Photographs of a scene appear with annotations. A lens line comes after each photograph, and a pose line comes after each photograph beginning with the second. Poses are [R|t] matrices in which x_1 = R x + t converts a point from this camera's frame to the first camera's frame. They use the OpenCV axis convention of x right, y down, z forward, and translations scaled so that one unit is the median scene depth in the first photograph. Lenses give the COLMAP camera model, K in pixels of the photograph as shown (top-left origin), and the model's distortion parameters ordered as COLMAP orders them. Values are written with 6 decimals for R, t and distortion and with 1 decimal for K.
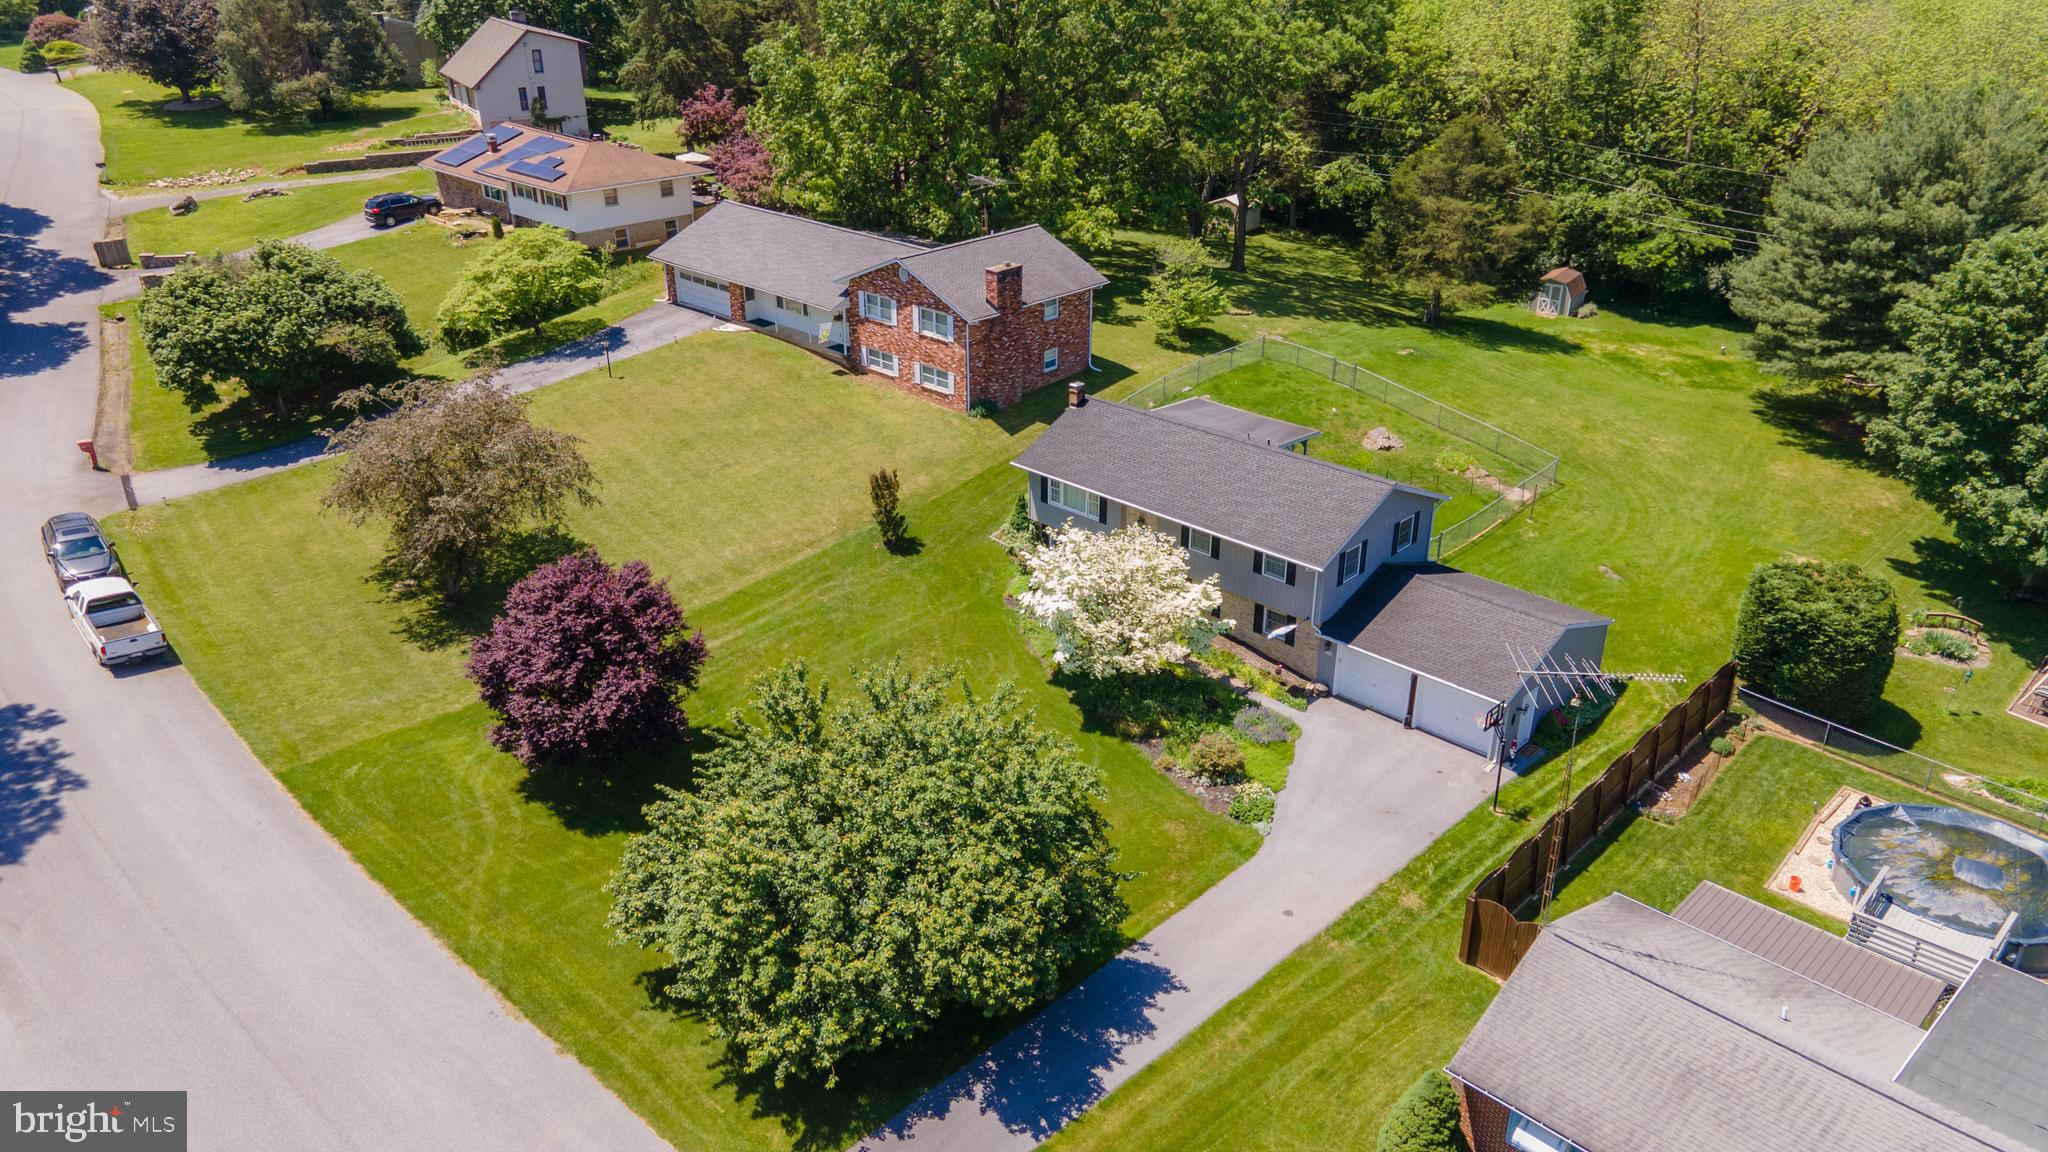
lens RADIAL K [[1489.5, 0, 1012.9], [0, 1489.5, 548.9], [0, 0, 1]] dist [0.084090, 0.003699]
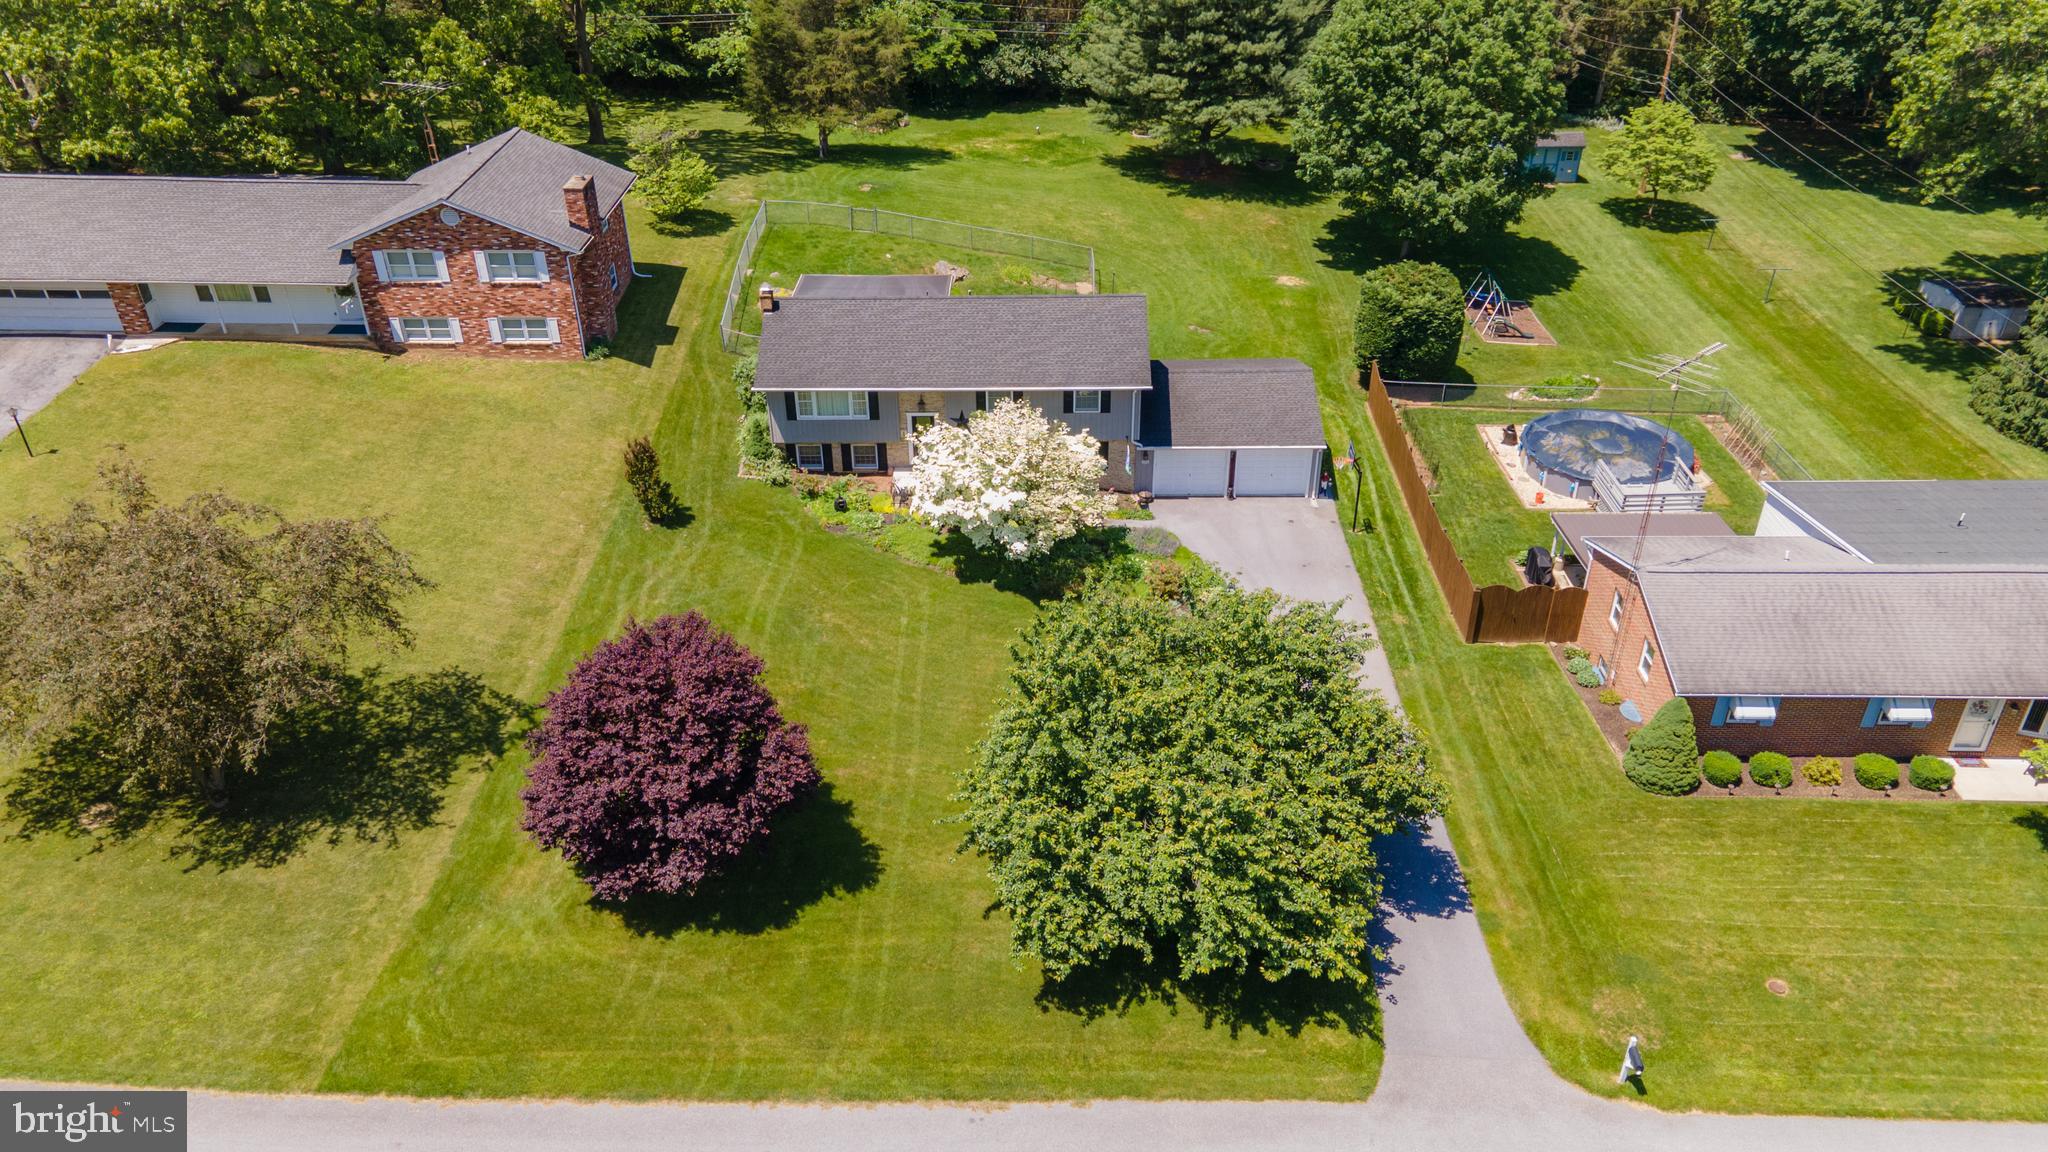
lens RADIAL K [[1489.5, 0, 1012.9], [0, 1489.5, 548.9], [0, 0, 1]] dist [0.084090, 0.003699]
pose [[0.731515, -0.358299, 0.580093, -0.390308], [0.293363, 0.933413, 0.206590, -0.094269], [-0.615487, 0.019054, 0.787917, 0.161943]]
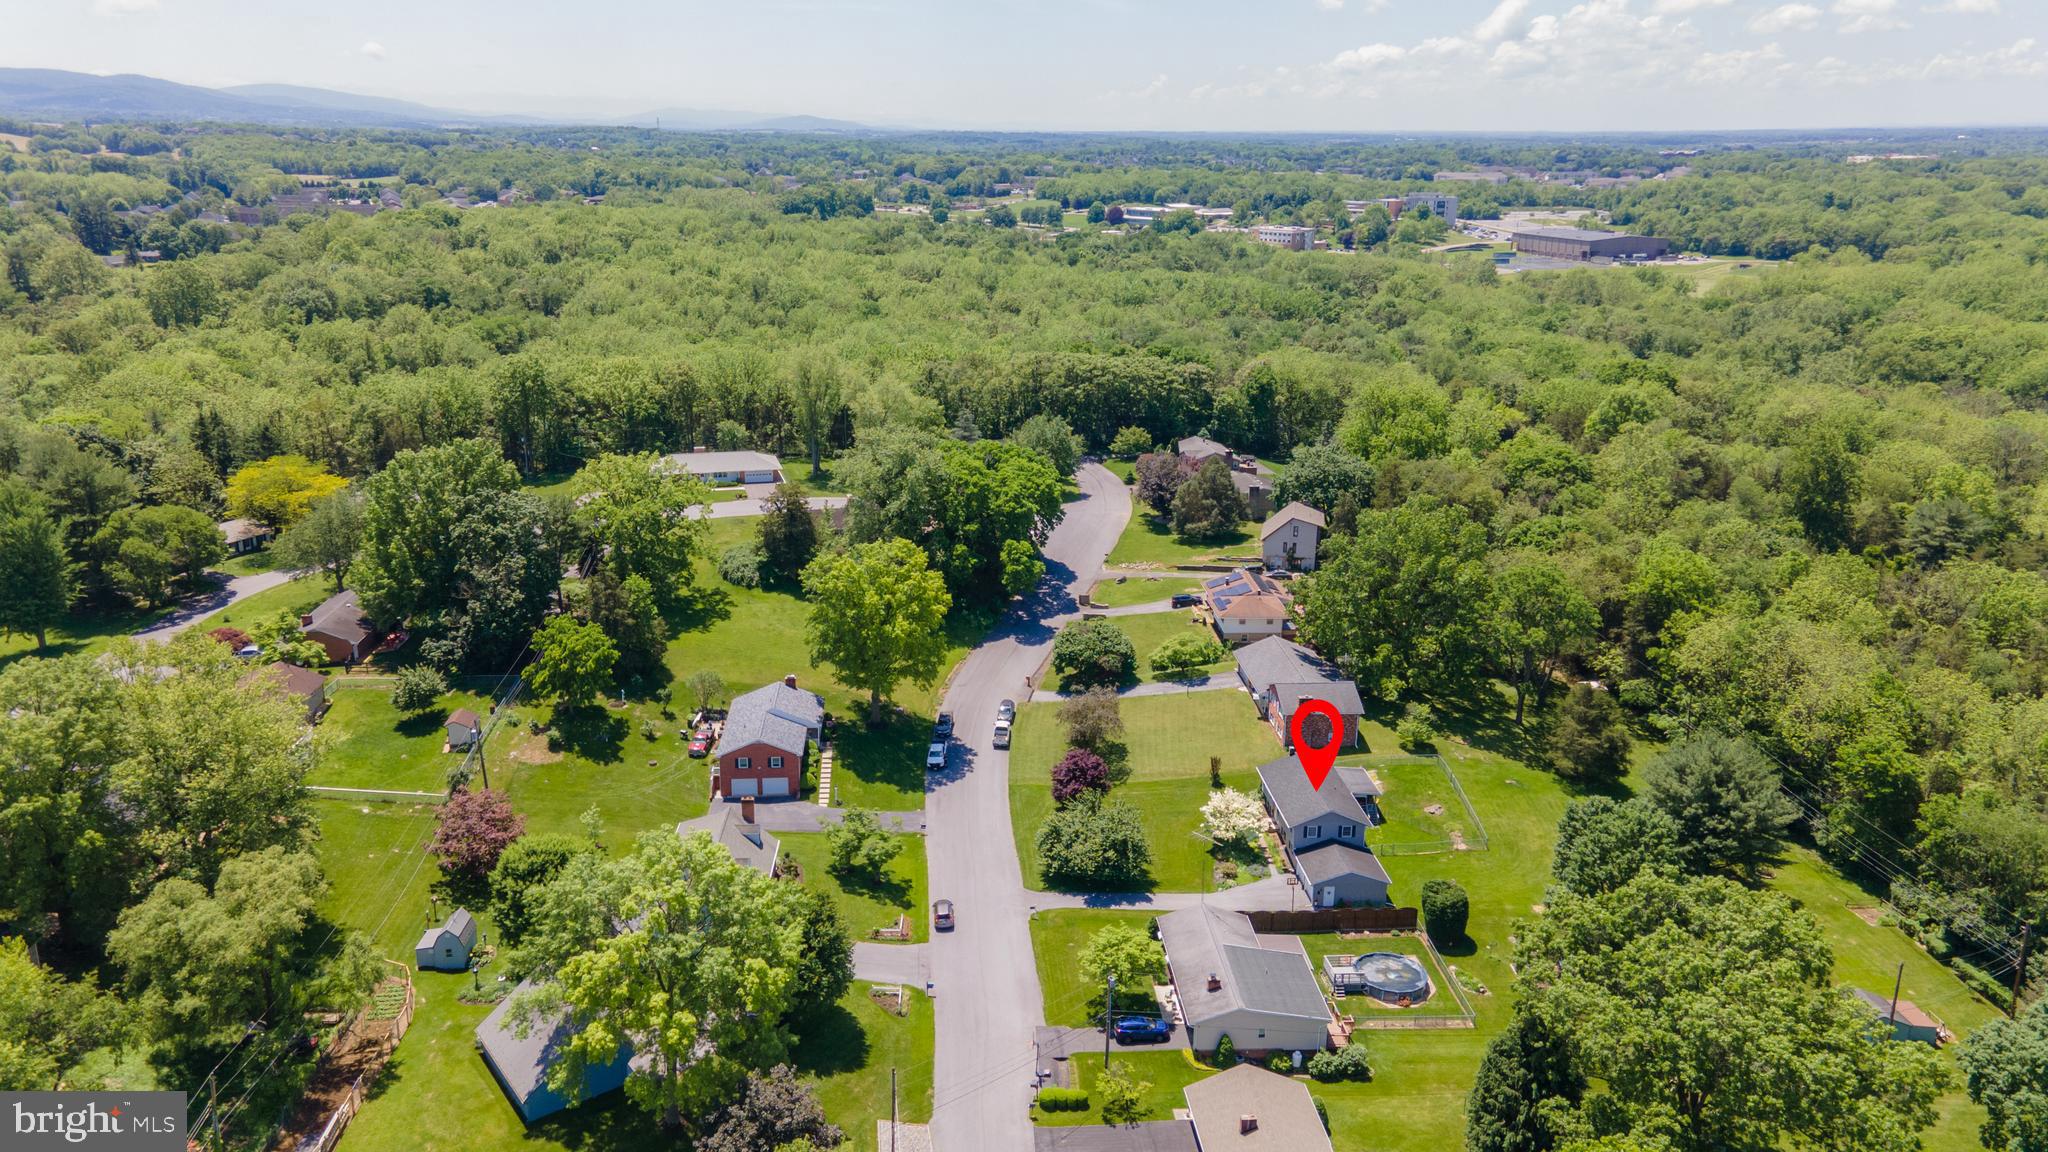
lens RADIAL K [[1489.5, 0, 1012.9], [0, 1489.5, 548.9], [0, 0, 1]] dist [0.084090, 0.003699]
pose [[0.738163, 0.194843, -0.645873, 1.213263], [-0.290353, 0.955932, -0.043463, -0.169631], [0.608942, 0.219613, 0.762207, -1.308867]]
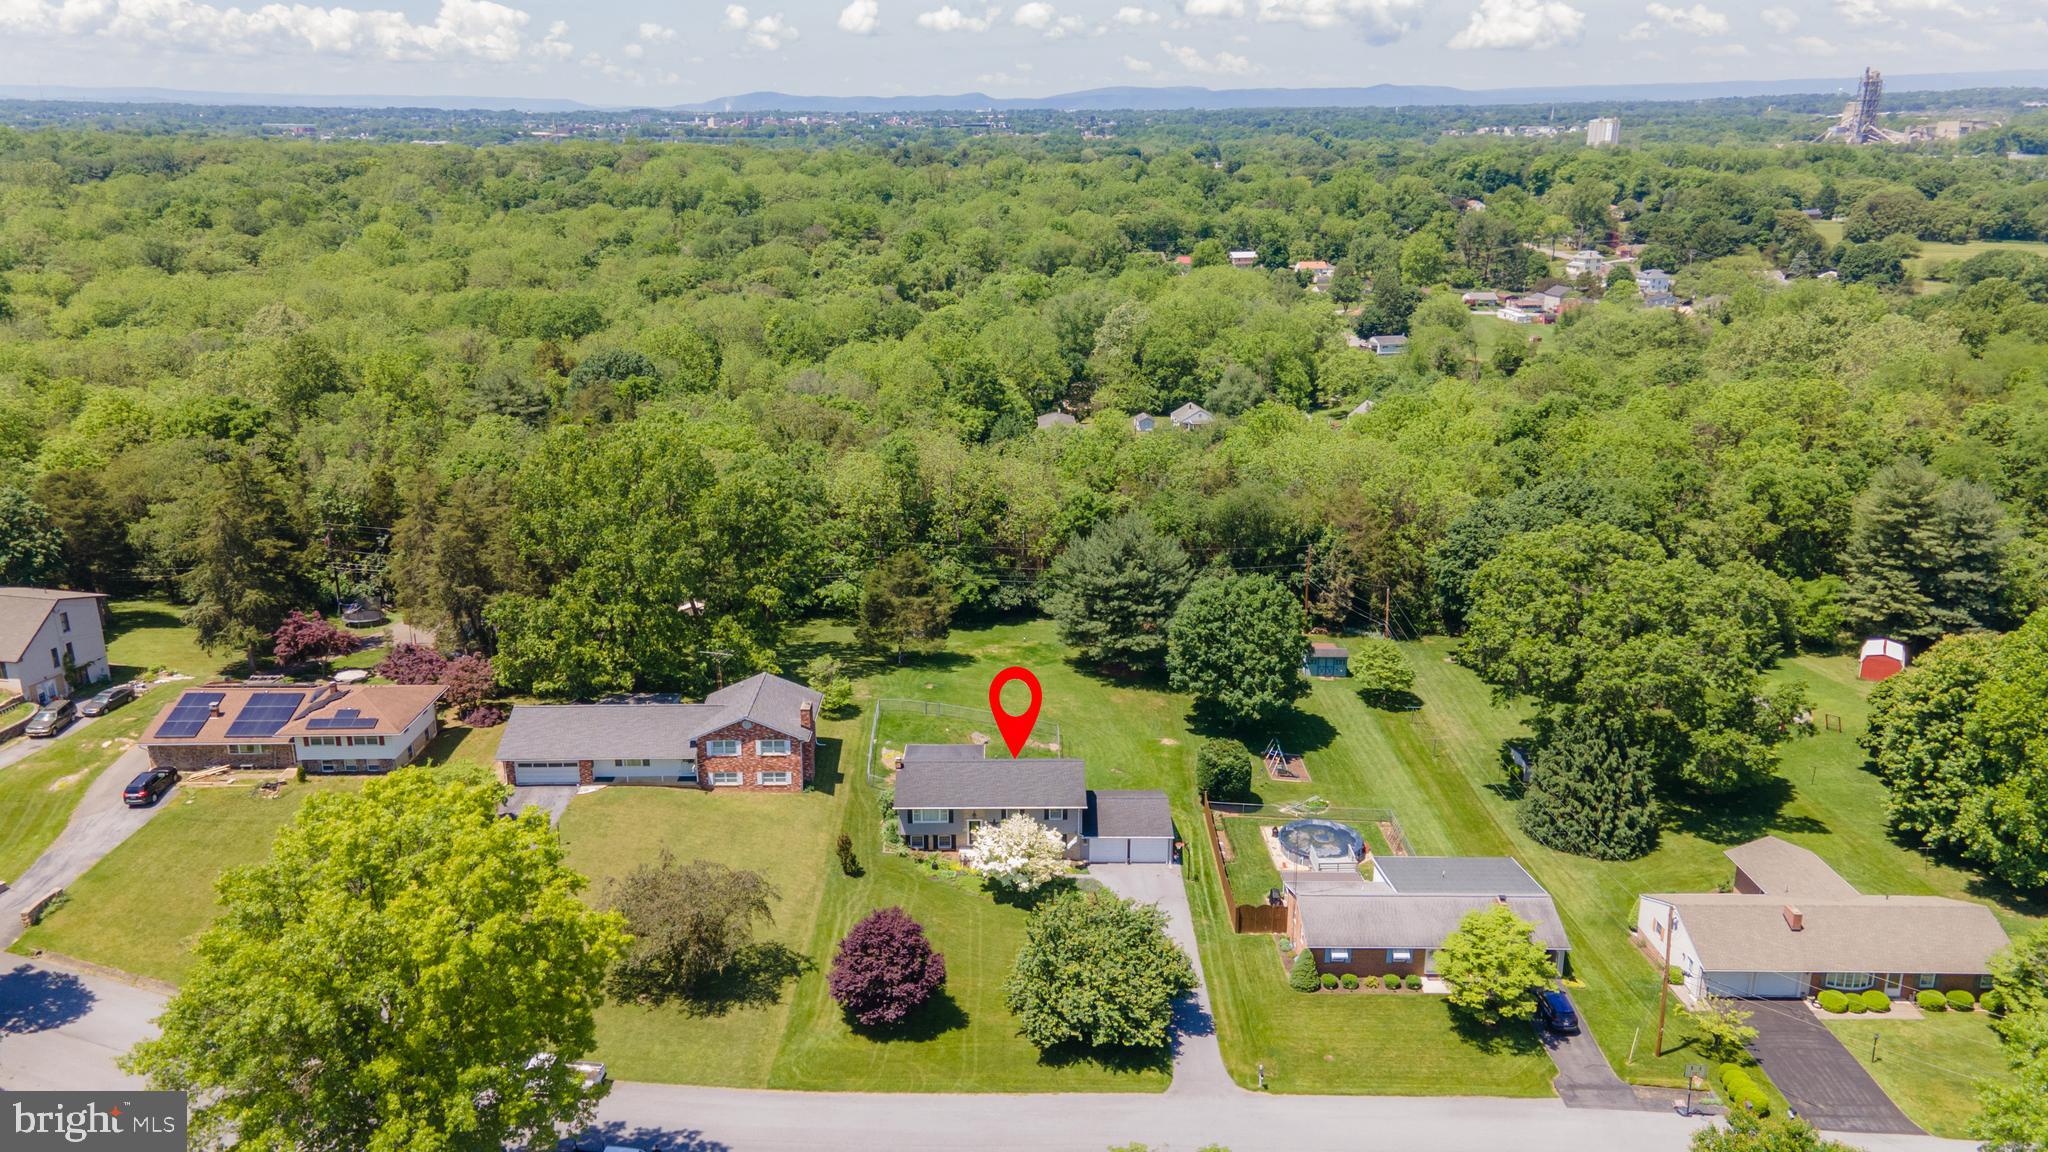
lens RADIAL K [[1489.5, 0, 1012.9], [0, 1489.5, 548.9], [0, 0, 1]] dist [0.084090, 0.003699]
pose [[0.719341, -0.197126, 0.666101, -0.937848], [0.289732, 0.956644, -0.029780, -0.234833], [-0.631351, 0.214413, 0.745267, -0.489022]]
